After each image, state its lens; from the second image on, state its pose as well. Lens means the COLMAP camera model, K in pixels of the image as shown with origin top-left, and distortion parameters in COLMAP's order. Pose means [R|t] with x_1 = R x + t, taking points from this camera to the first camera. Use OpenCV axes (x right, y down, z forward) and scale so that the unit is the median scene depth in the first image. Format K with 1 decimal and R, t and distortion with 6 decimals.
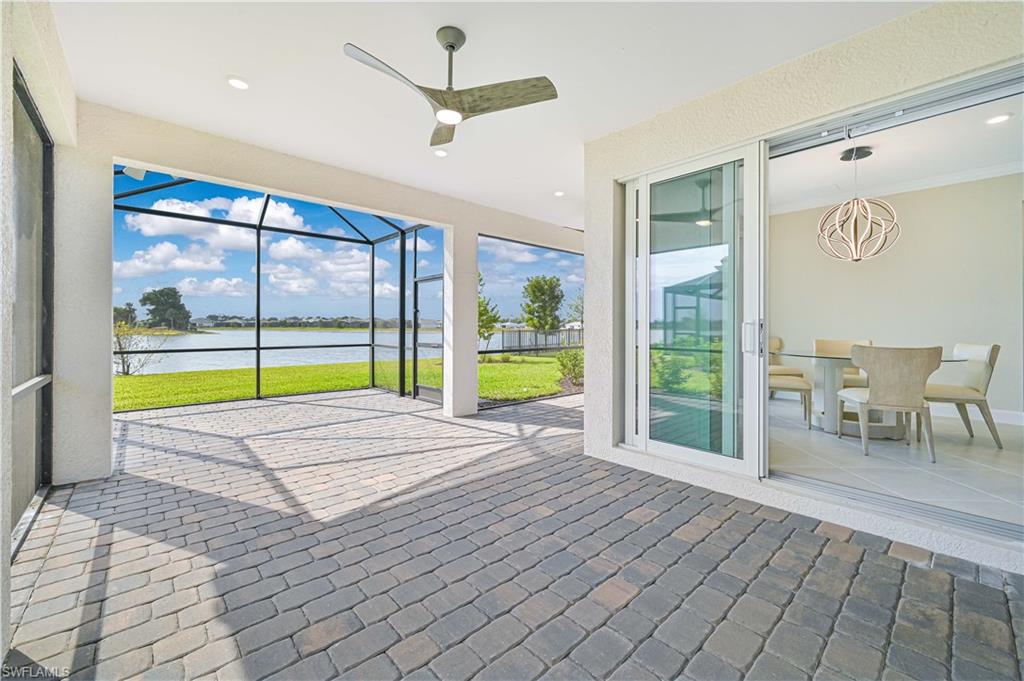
lens RADIAL K [[404.9, 0, 507.6], [0, 404.9, 326.7], [0, 0, 1]] dist [-0.001566, -0.000397]
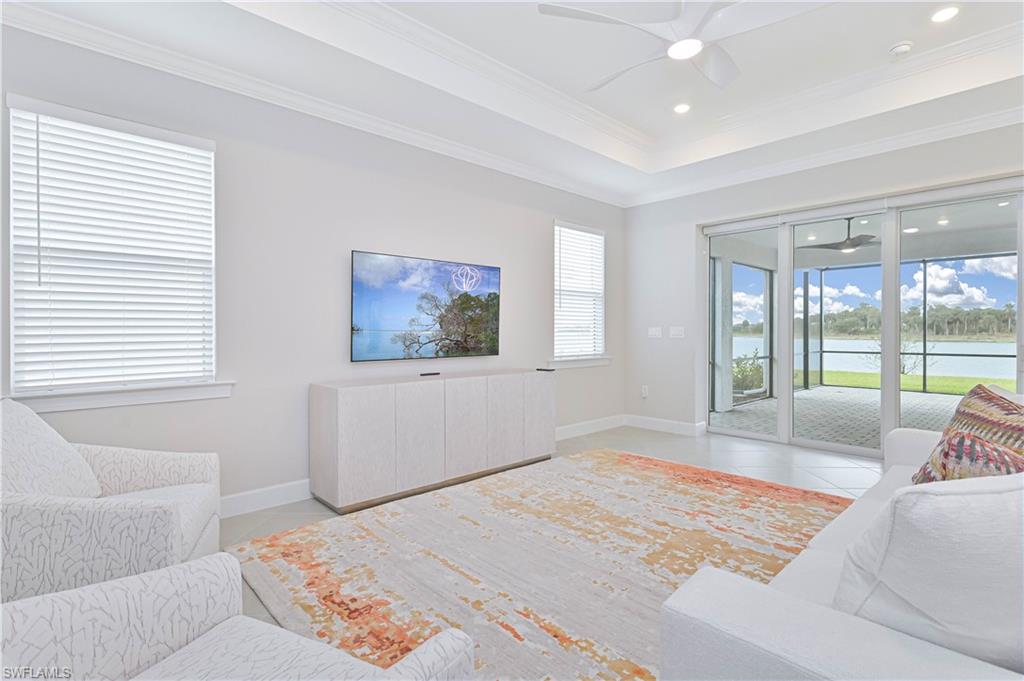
lens RADIAL K [[479.6, 0, 517.8], [0, 479.6, 335.1], [0, 0, 1]] dist [0.002445, -0.001596]
pose [[0.007079, 0.002181, -0.999973, 0.928890], [0.004634, 0.999987, 0.002214, -0.017823], [0.999964, -0.004650, 0.007069, -0.325518]]
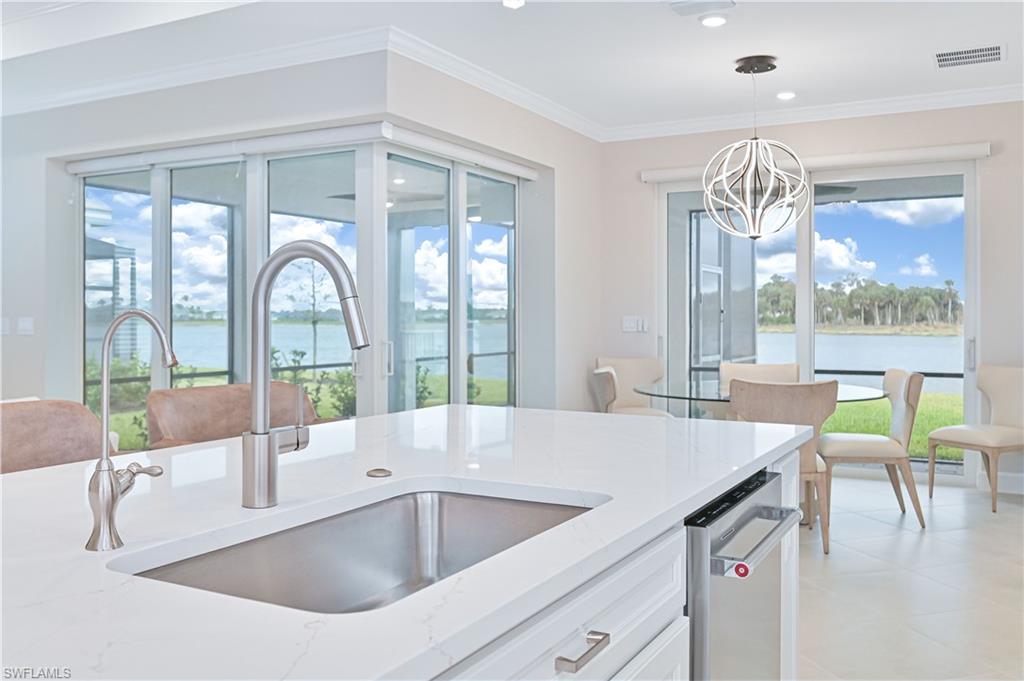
lens RADIAL K [[889.1, 0, 515.5], [0, 889.1, 311.4], [0, 0, 1]] dist [-0.003383, -0.009805]
pose [[0.322830, -0.013512, -0.946361, 1.191712], [0.005098, 0.999908, -0.012537, -0.020425], [0.946443, -0.000778, 0.322869, 0.144991]]
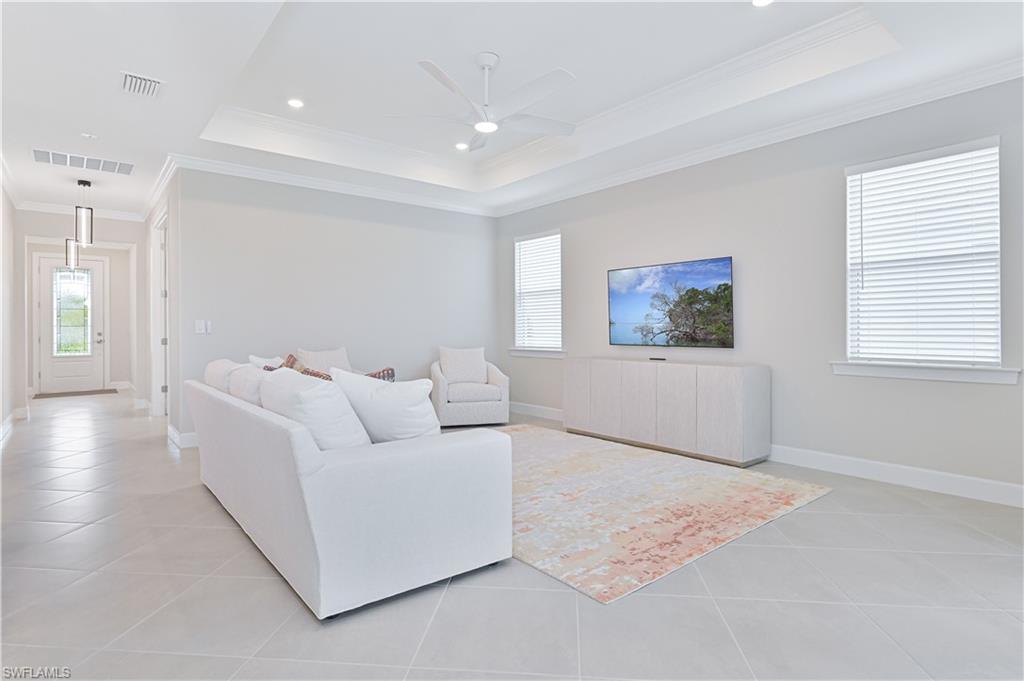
lens RADIAL K [[519.3, 0, 522.6], [0, 519.3, 335.4], [0, 0, 1]] dist [-0.001714, 0.001299]
pose [[-0.999110, -0.000696, 0.042186, 0.511597], [-0.000143, 0.999914, 0.013123, -0.014601], [-0.042191, 0.013105, -0.999024, 0.352004]]
